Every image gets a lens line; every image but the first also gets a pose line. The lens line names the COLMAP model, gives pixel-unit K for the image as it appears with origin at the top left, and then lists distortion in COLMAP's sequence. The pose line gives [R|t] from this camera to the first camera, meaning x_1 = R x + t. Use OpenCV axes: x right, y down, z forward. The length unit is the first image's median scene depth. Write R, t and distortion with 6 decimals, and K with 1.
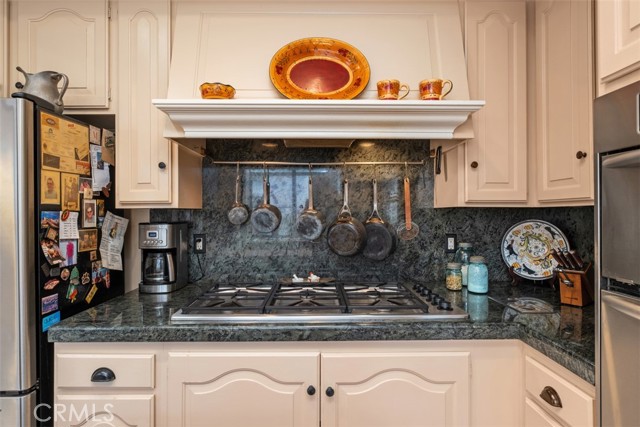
lens RADIAL K [[338.2, 0, 320.0], [0, 338.2, 213.5], [0, 0, 1]] dist [-0.000505, -0.000085]
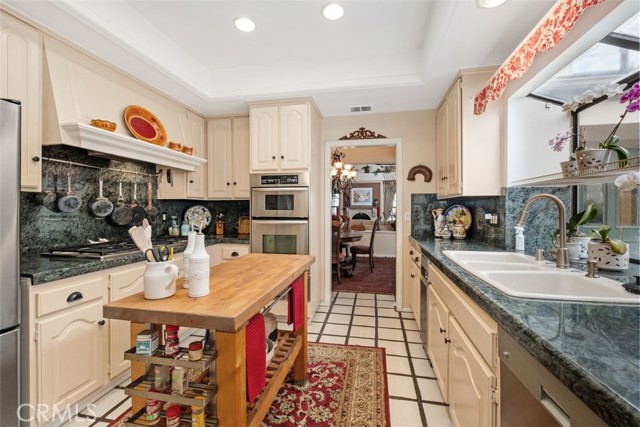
lens RADIAL K [[282.6, 0, 320.2], [0, 282.6, 208.7], [0, 0, 1]] dist [-0.003307, -0.000628]
pose [[0.208638, 0.002428, 0.977990, -1.168999], [-0.004814, 0.999987, -0.001456, 0.041027], [-0.977981, -0.004405, 0.208647, -0.279339]]
